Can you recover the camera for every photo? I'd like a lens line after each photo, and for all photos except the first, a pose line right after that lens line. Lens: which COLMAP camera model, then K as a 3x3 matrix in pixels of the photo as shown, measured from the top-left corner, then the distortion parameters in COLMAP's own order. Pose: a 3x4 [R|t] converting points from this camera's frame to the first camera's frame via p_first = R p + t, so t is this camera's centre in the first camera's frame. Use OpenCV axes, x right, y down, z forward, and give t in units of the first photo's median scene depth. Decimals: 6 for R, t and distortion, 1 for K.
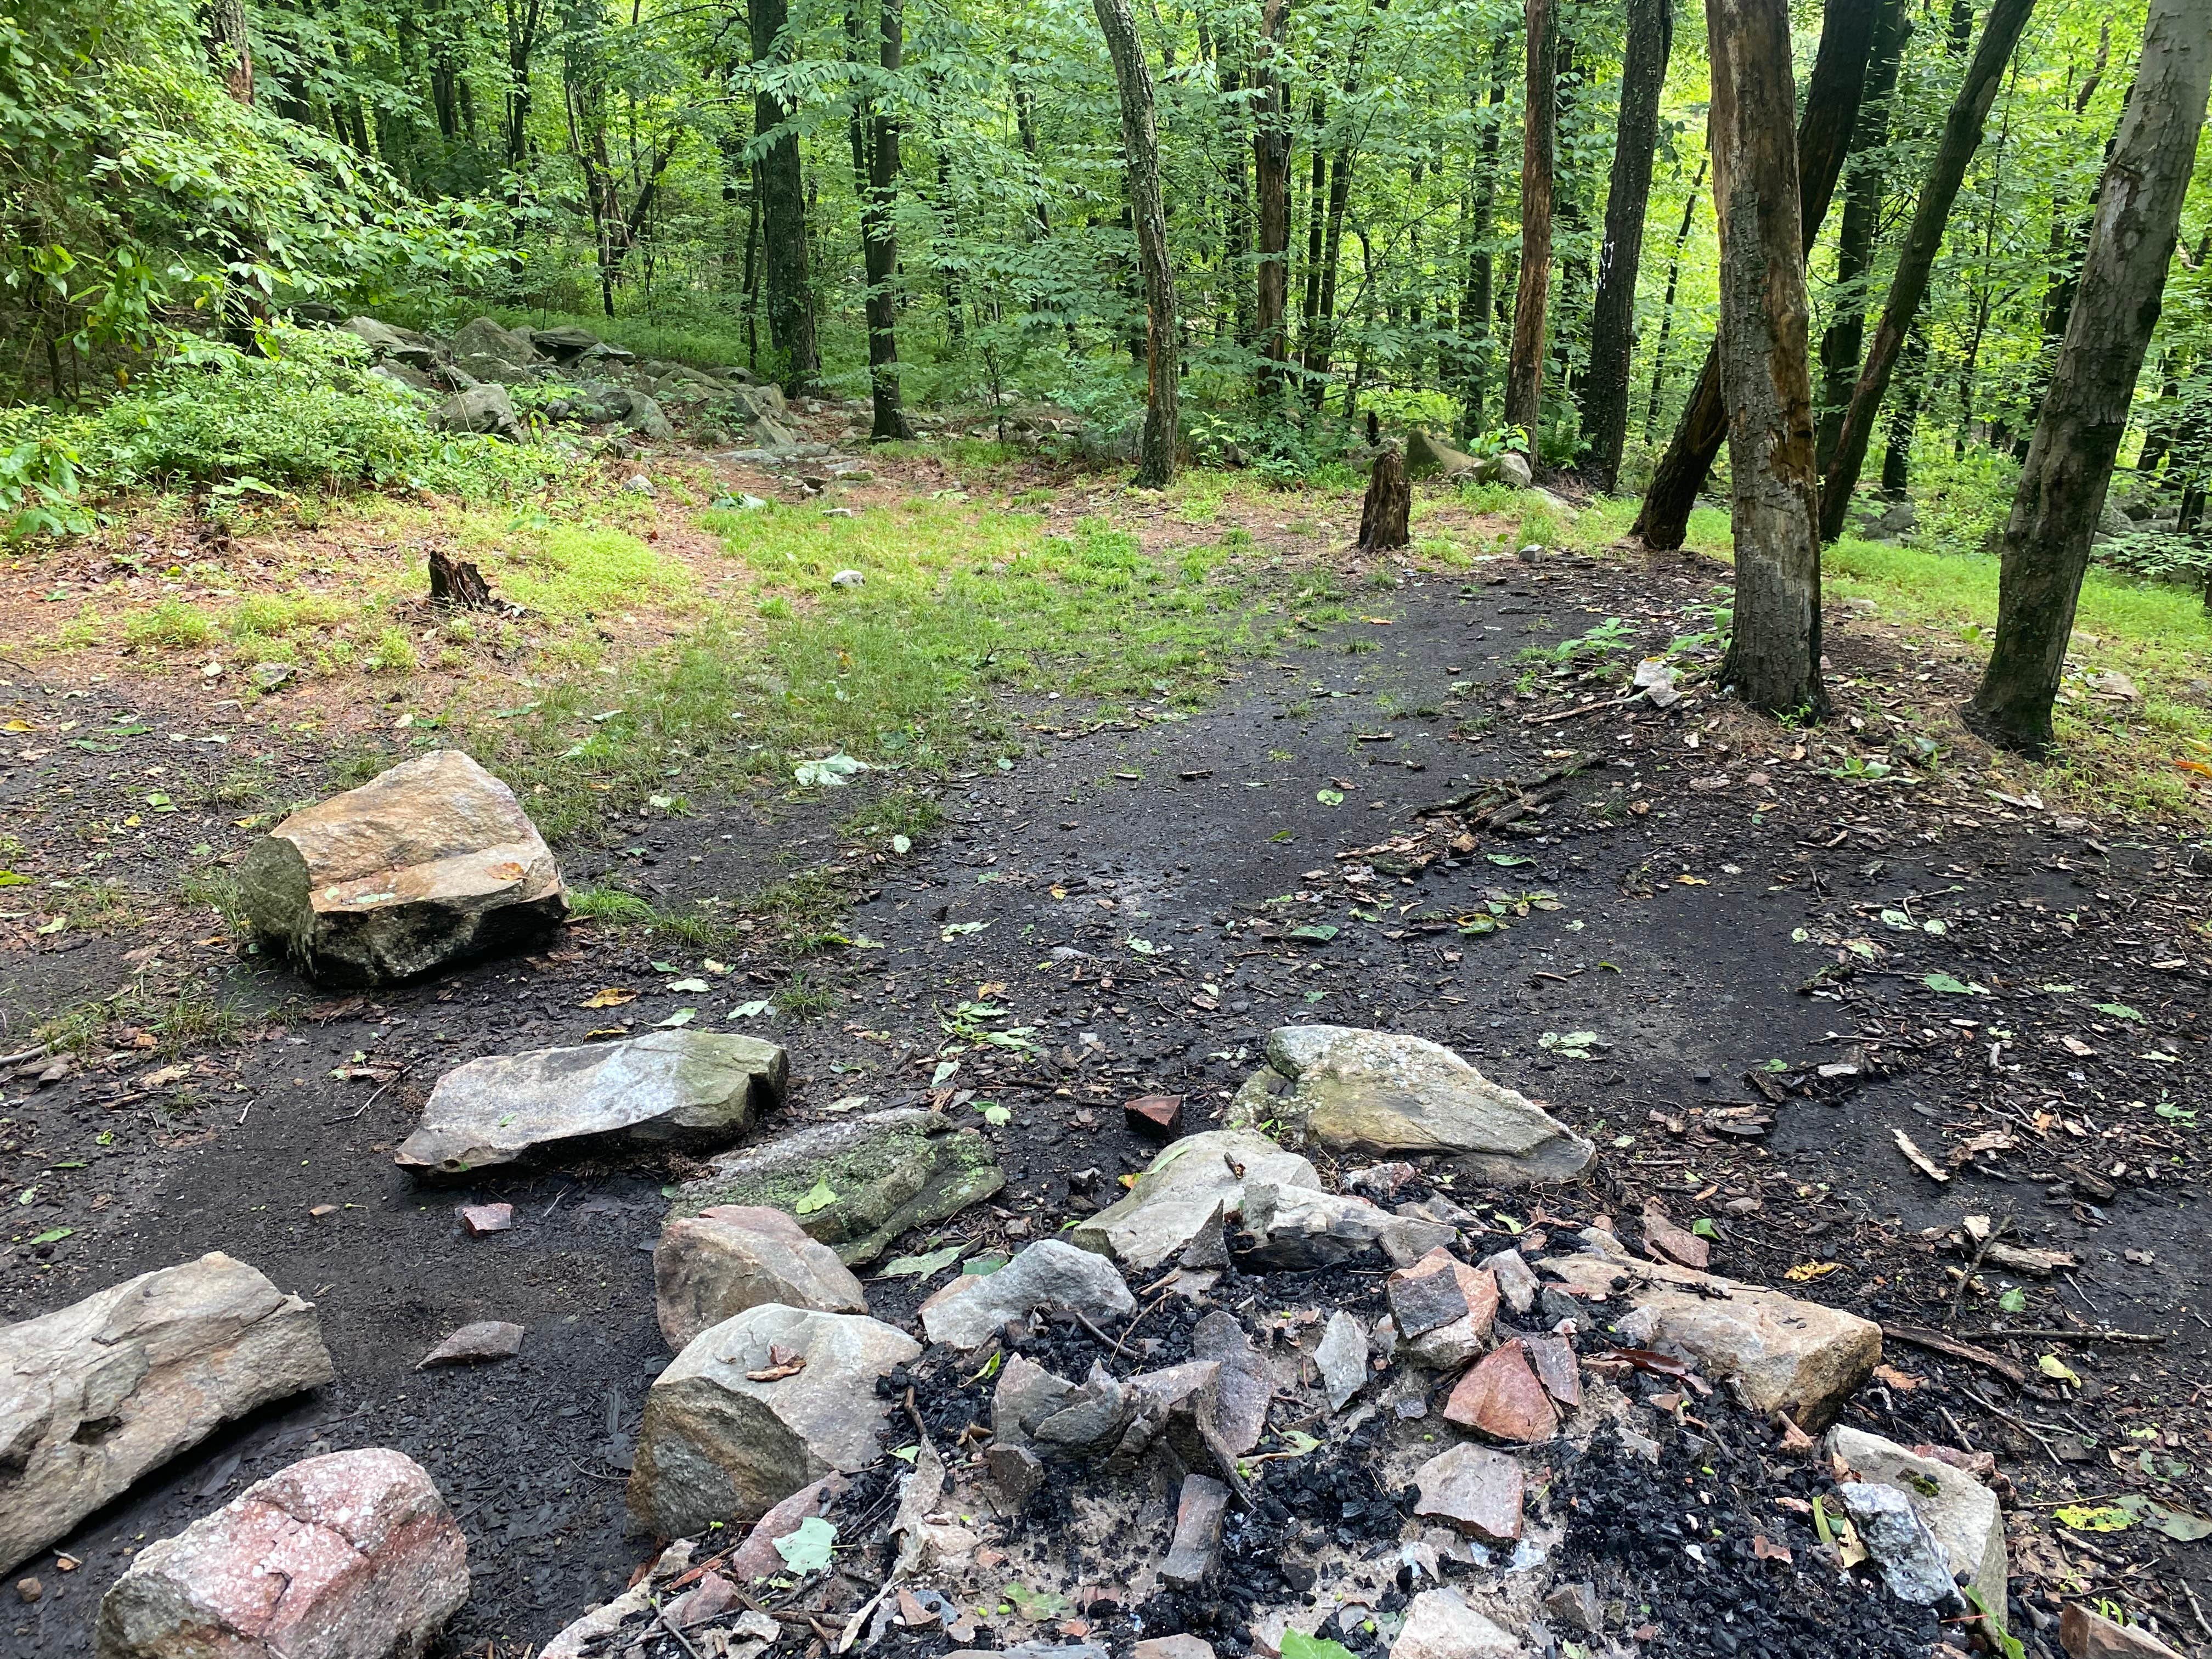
lens RADIAL K [[1657.9, 0, 1142.9], [0, 1657.9, 825.7], [0, 0, 1]] dist [0.070547, -0.109648]
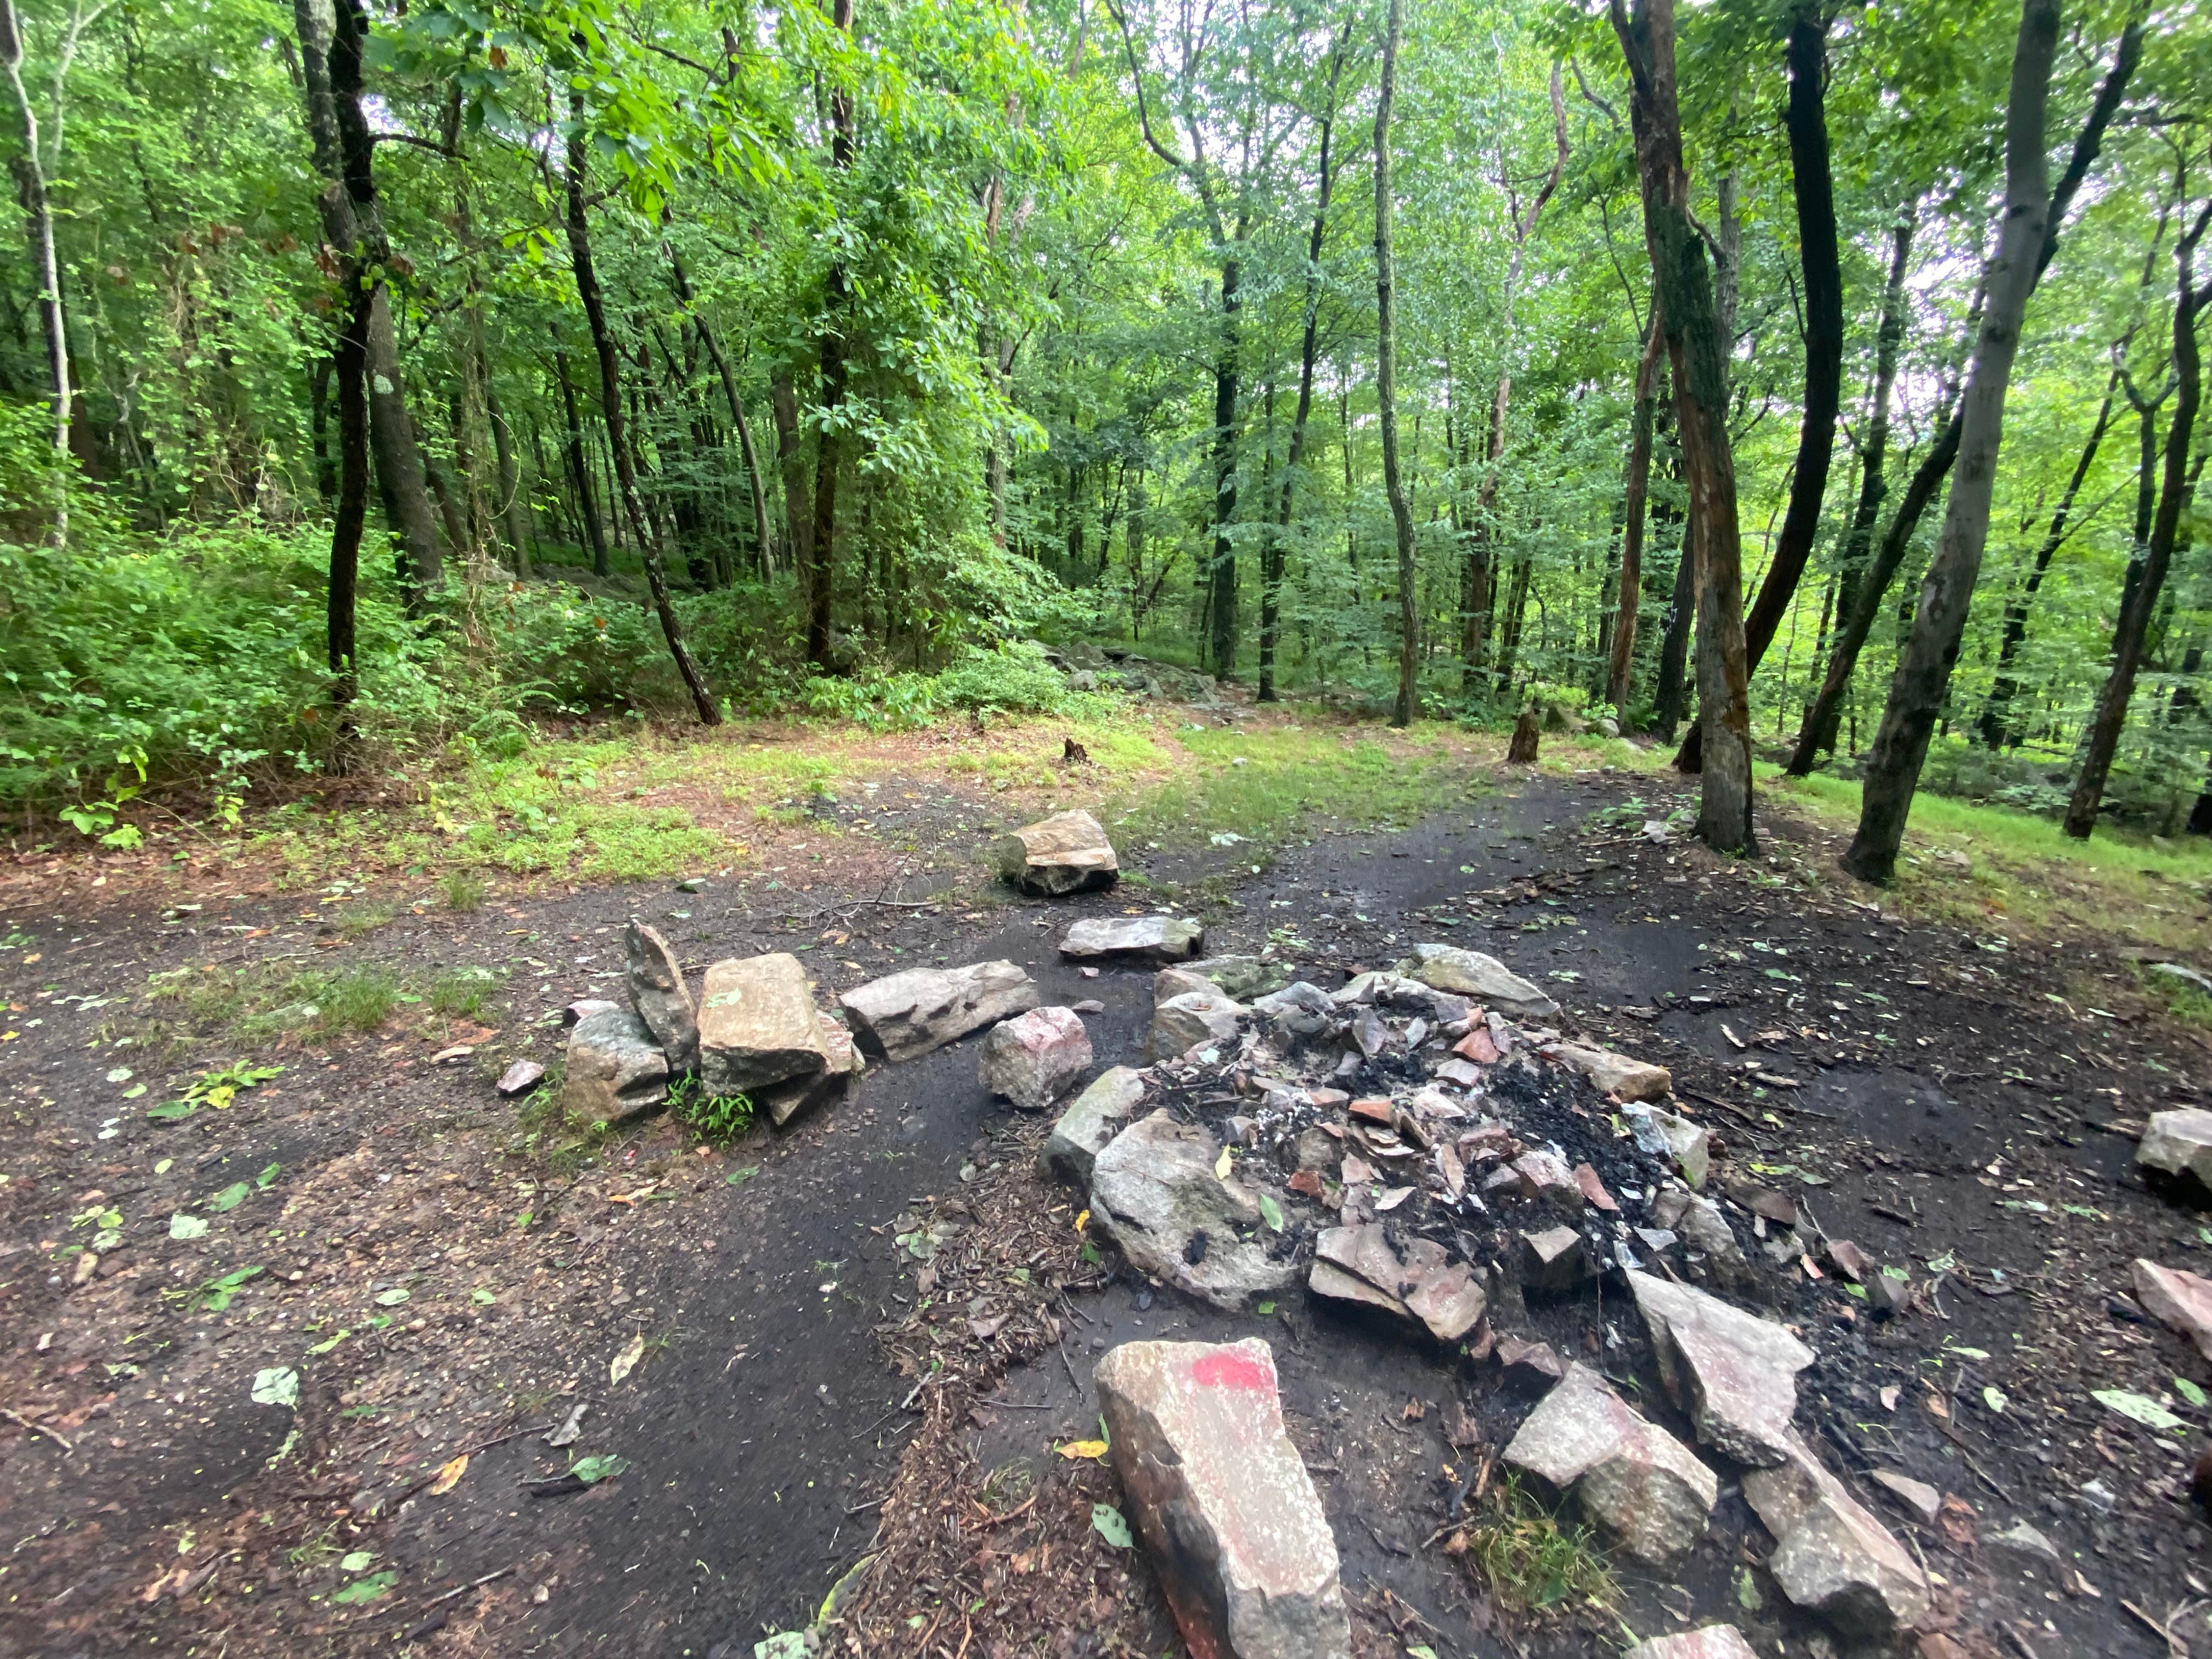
lens RADIAL K [[896.7, 0, 1096.8], [0, 896.7, 819.8], [0, 0, 1]] dist [0.014123, -0.018484]
pose [[0.945201, 0.077340, -0.317195, 0.026733], [-0.108990, 0.990550, -0.083256, 0.063246], [0.307759, 0.113265, 0.944699, -0.200045]]
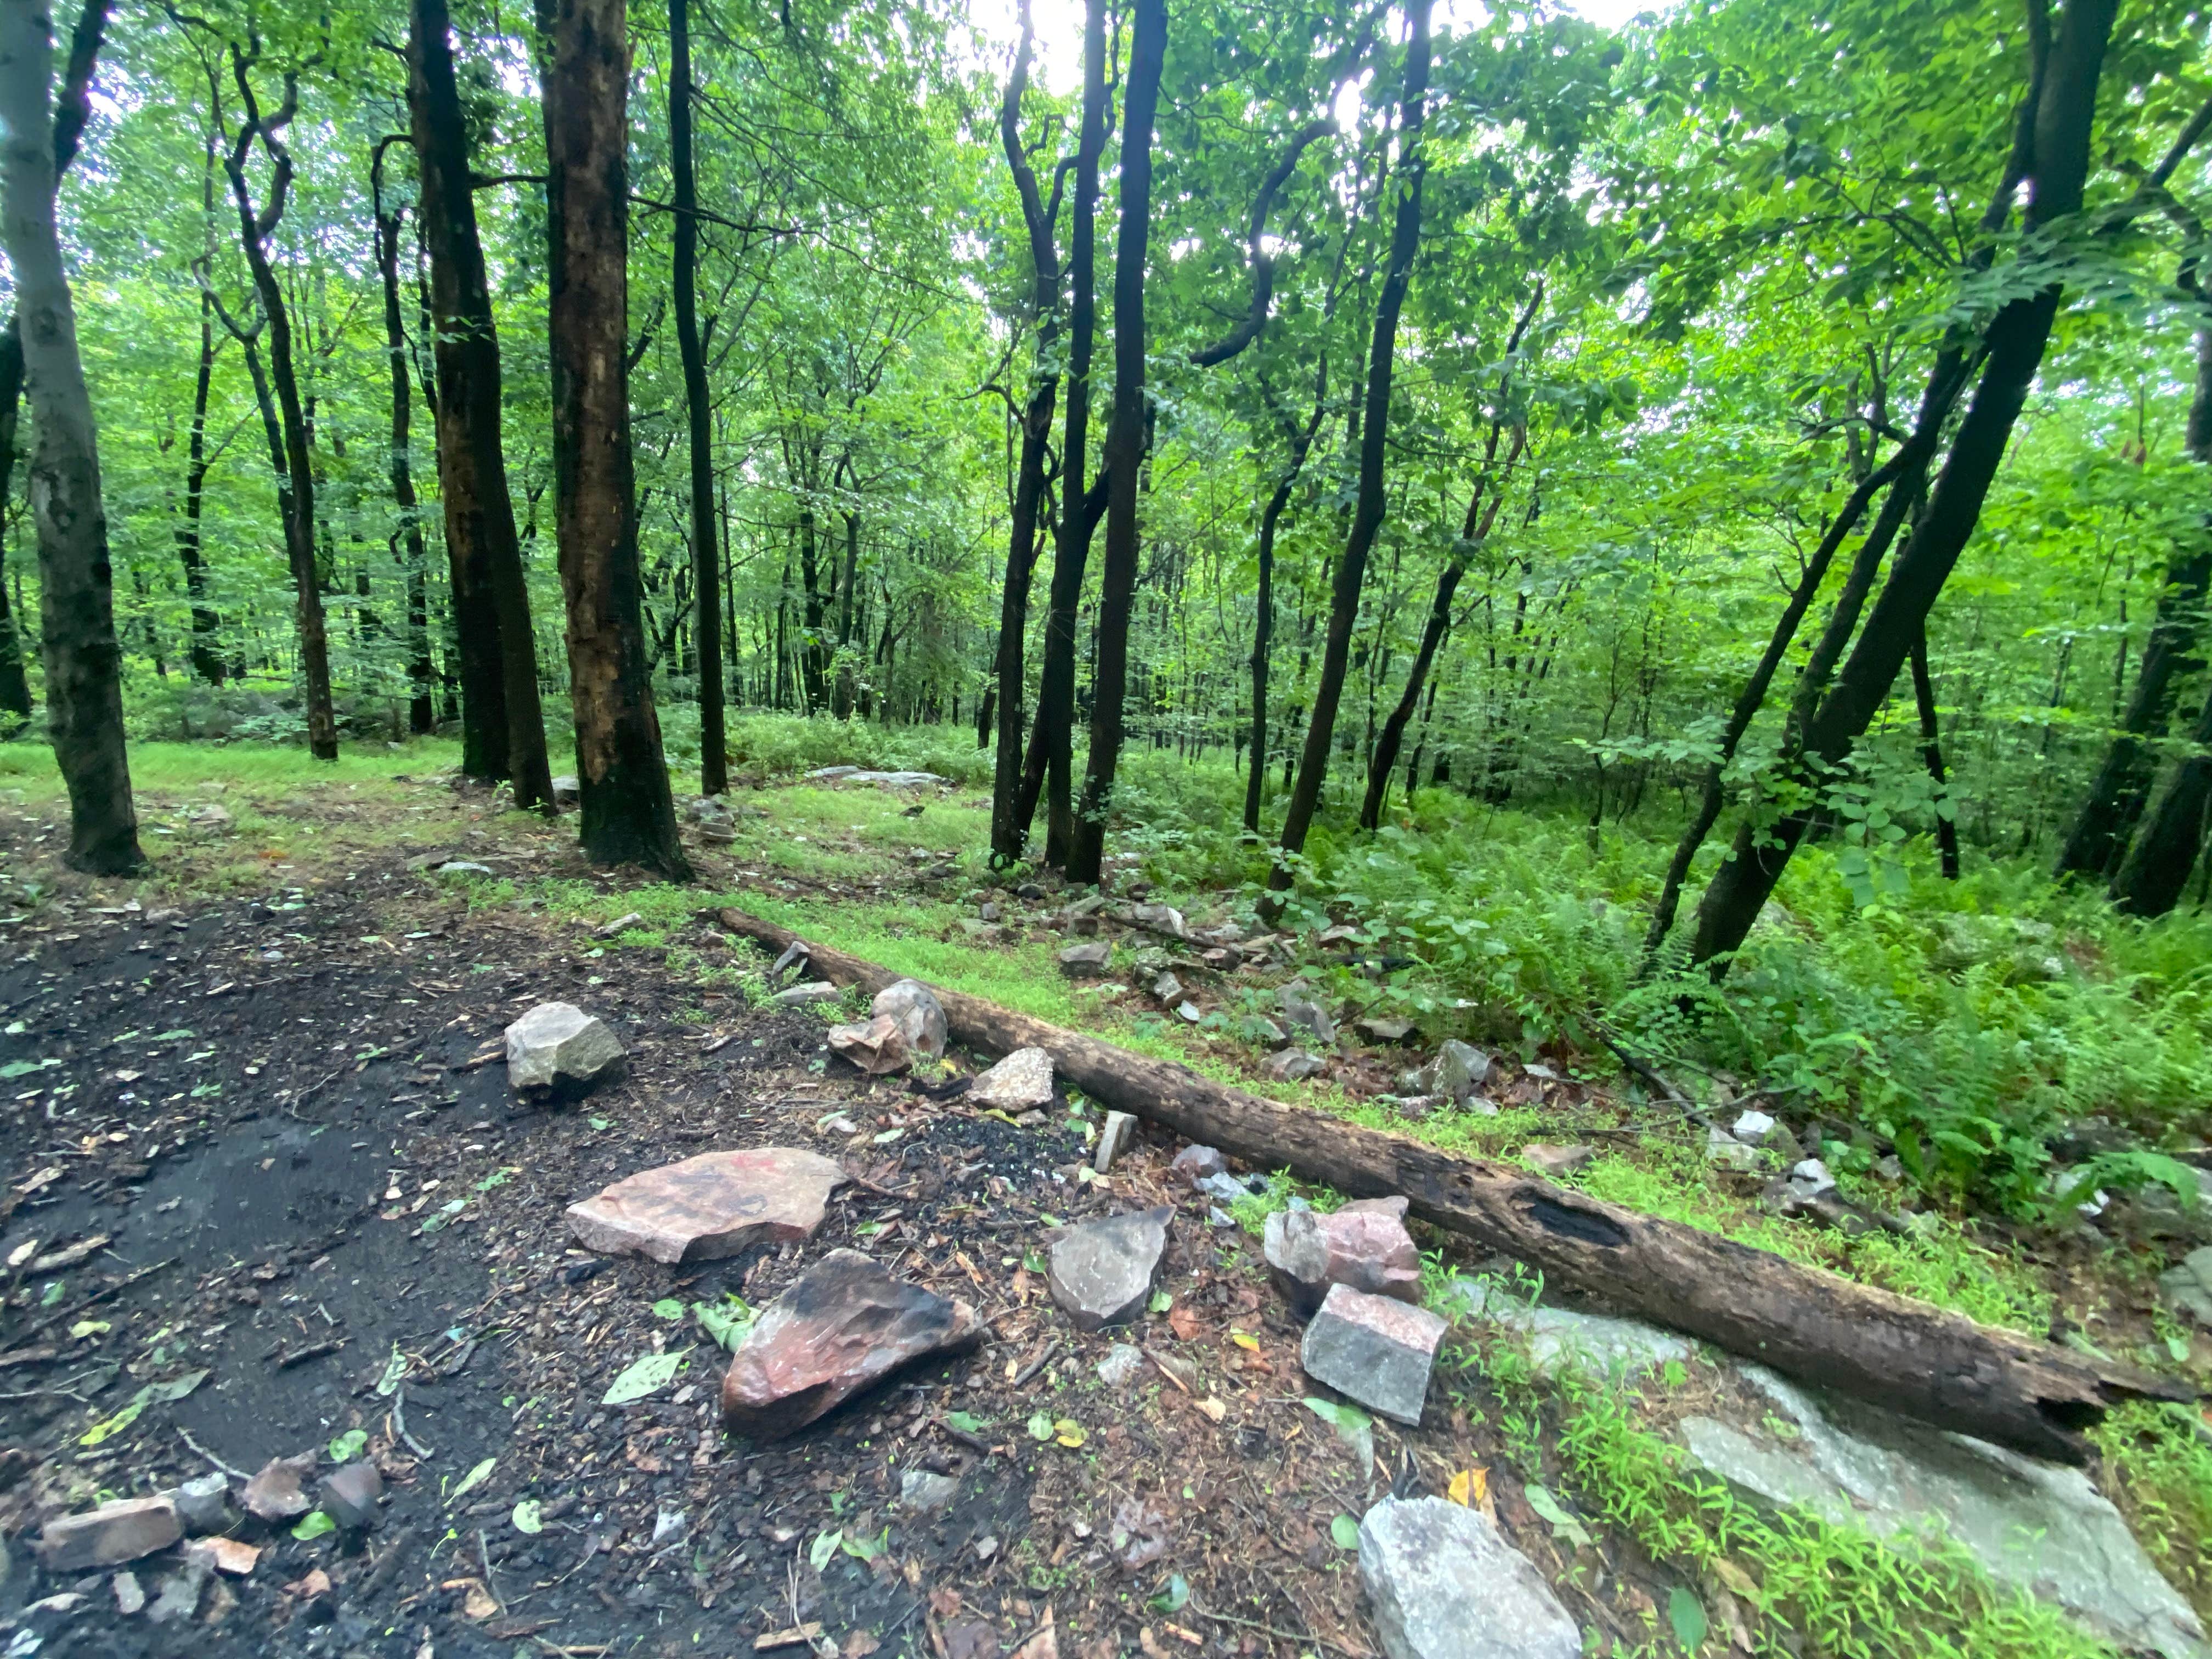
lens RADIAL K [[896.7, 0, 1096.8], [0, 896.7, 819.8], [0, 0, 1]] dist [0.014123, -0.018484]
pose [[0.336717, -0.217989, 0.916025, 0.129786], [0.260146, 0.956505, 0.131997, 0.026622], [-0.904956, 0.193855, 0.378780, -0.030945]]
